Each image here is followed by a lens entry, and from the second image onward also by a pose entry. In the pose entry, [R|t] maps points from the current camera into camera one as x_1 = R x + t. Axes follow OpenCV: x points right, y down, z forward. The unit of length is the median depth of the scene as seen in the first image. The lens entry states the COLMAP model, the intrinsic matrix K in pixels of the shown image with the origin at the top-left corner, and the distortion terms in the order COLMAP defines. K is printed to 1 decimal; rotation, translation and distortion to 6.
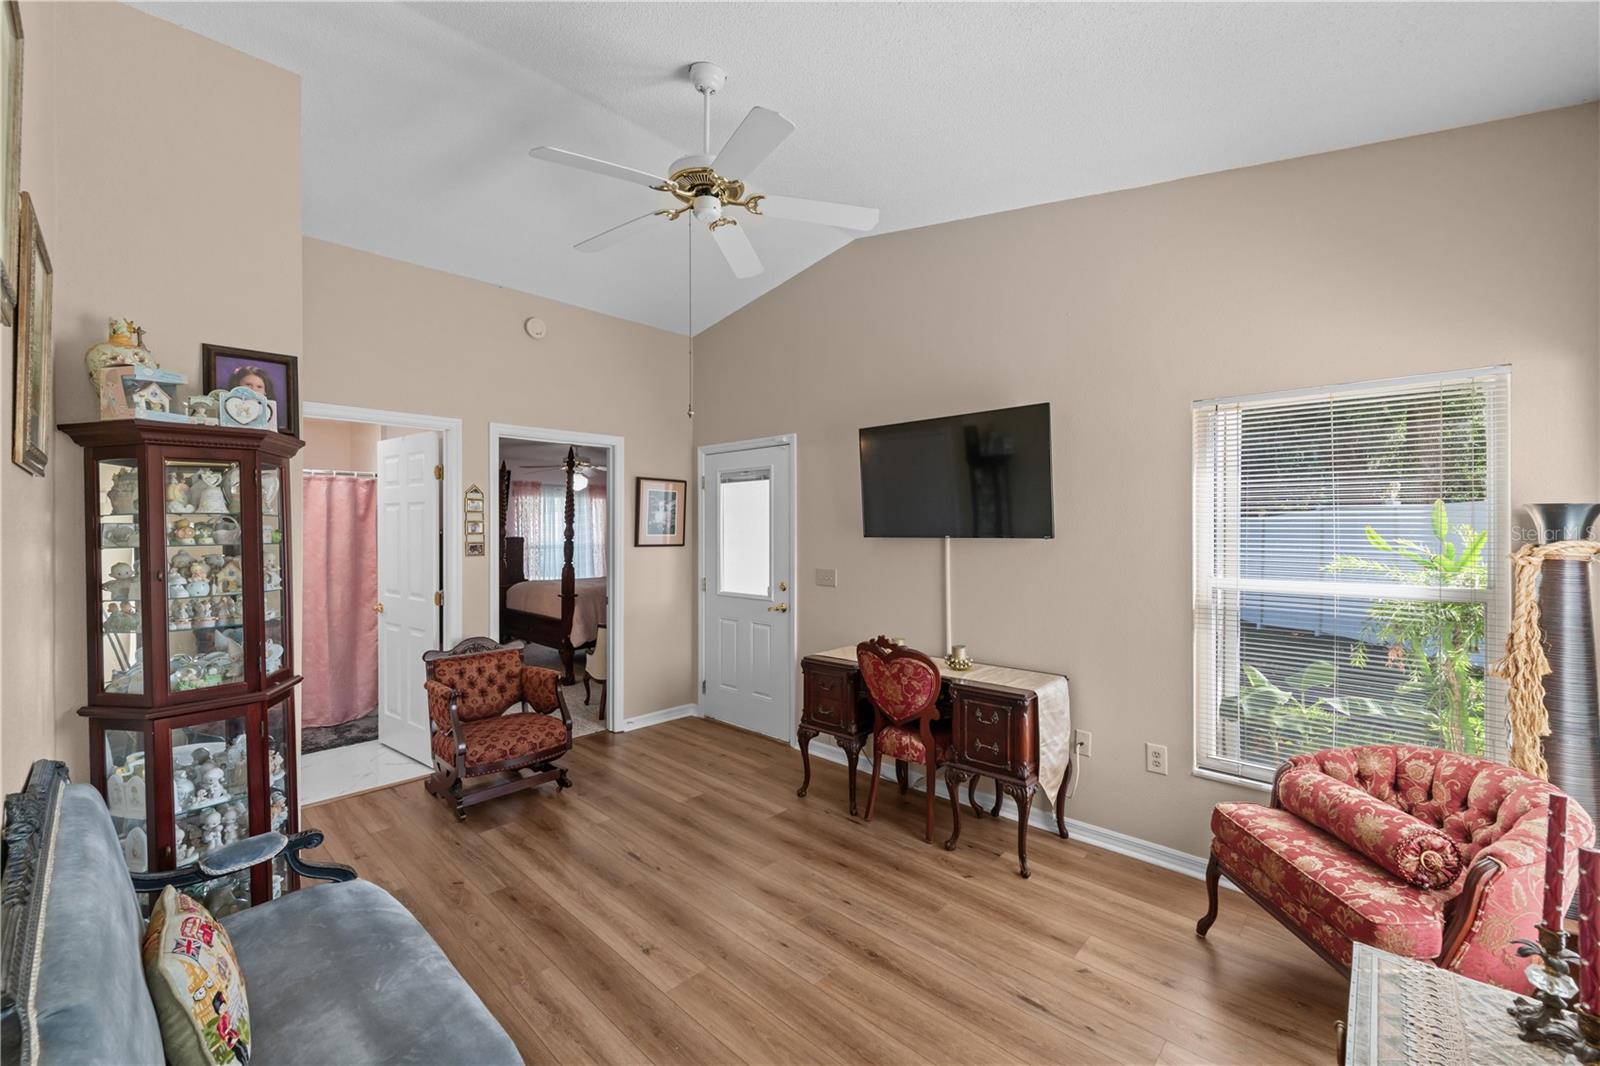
lens RADIAL K [[659.4, 0, 800.9], [0, 659.4, 534.7], [0, 0, 1]] dist [0.004329, -0.001910]
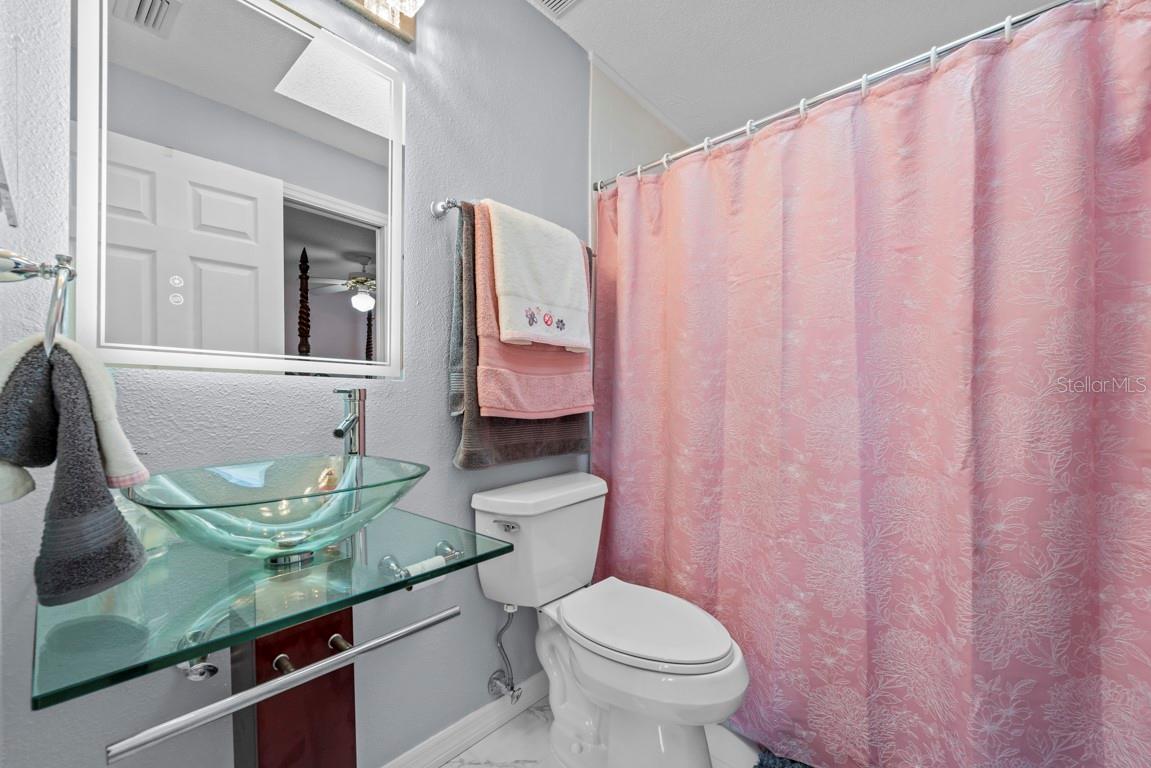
lens RADIAL K [[474.3, 0, 575.5], [0, 474.3, 390.4], [0, 0, 1]] dist [0.004329, -0.001910]
pose [[0.023751, 0.000195, -0.999718, -0.498218], [-0.009833, 0.999952, -0.000039, 0.076024], [0.999670, 0.009831, 0.023752, 0.805587]]
